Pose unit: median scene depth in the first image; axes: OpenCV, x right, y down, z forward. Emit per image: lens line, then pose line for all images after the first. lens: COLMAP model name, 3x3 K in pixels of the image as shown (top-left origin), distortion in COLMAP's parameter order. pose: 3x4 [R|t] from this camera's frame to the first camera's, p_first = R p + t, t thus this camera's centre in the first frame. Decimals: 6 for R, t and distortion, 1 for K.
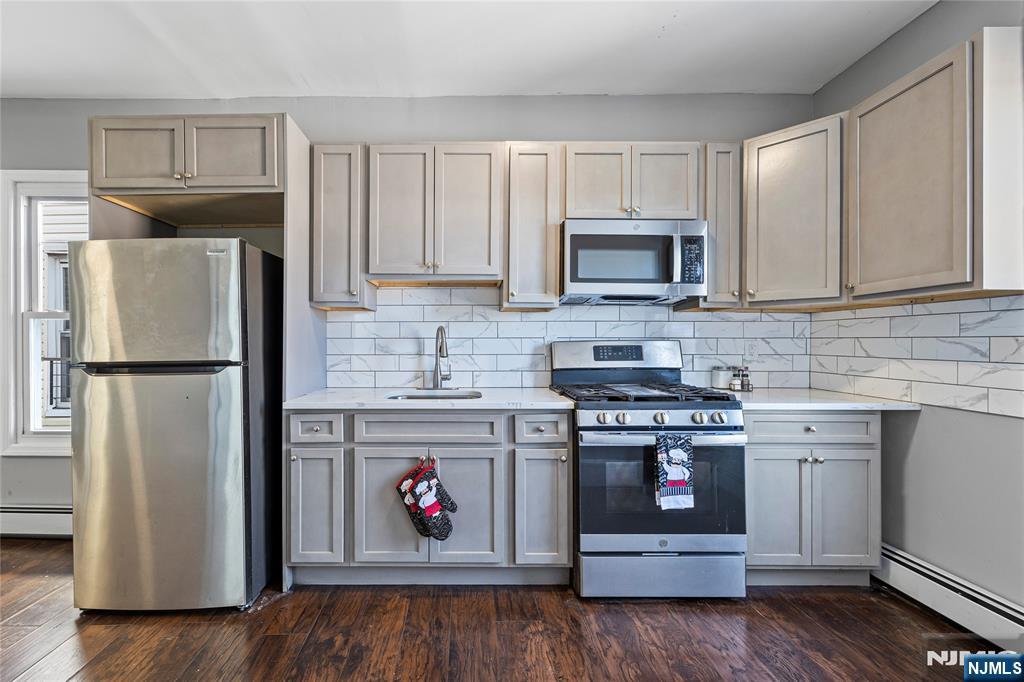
lens RADIAL K [[488.6, 0, 510.2], [0, 488.6, 338.1], [0, 0, 1]] dist [0.020380, 0.000051]
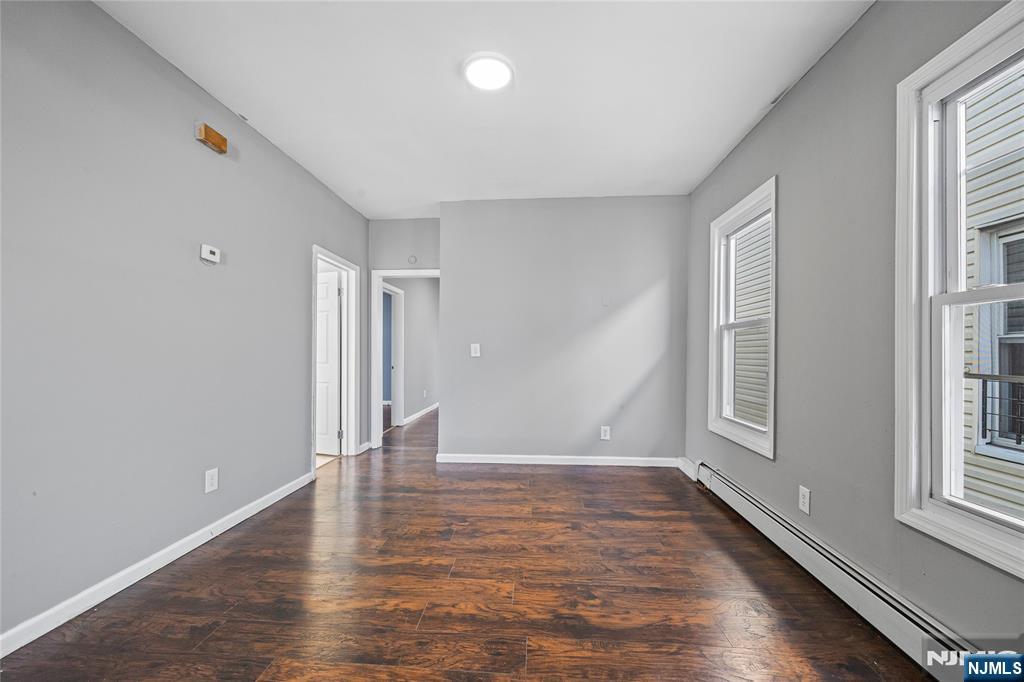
lens RADIAL K [[391.1, 0, 507.5], [0, 391.1, 349.6], [0, 0, 1]] dist [-0.003847, -0.000793]
pose [[-0.064309, -0.005282, -0.997916, -0.472520], [-0.008789, 0.999950, -0.004726, 0.020003], [0.997891, 0.008467, -0.064352, 0.515769]]
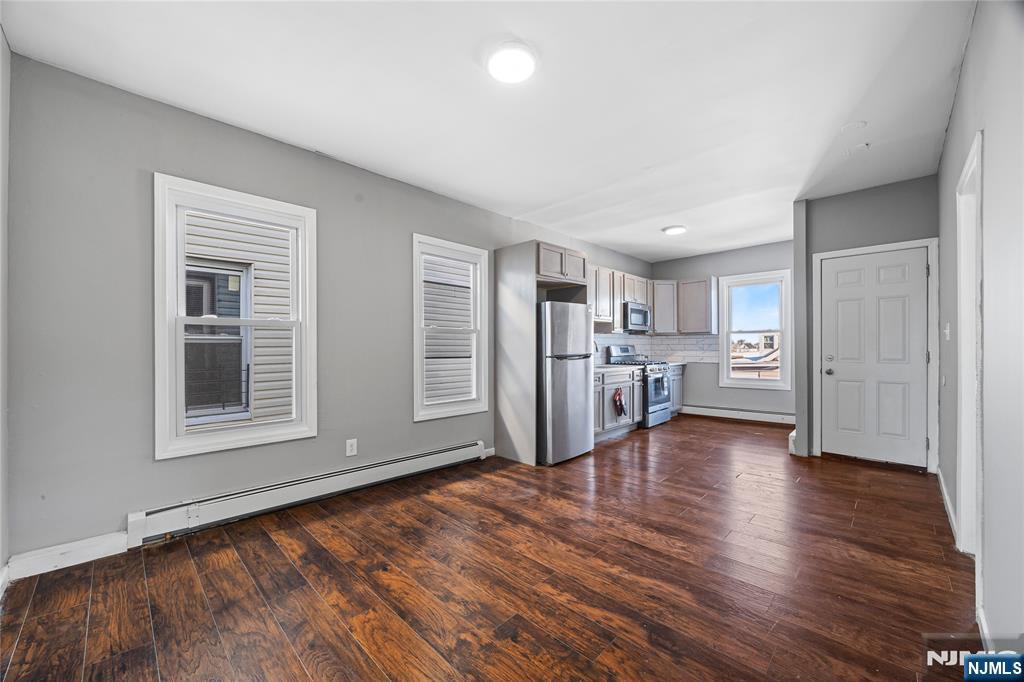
lens RADIAL K [[391.1, 0, 511.3], [0, 391.1, 341.8], [0, 0, 1]] dist [-0.003847, -0.000793]
pose [[0.696090, 0.008054, 0.717910, -1.745678], [0.001942, 0.999912, -0.013101, 0.011869], [-0.717952, 0.010514, 0.696013, -0.077614]]
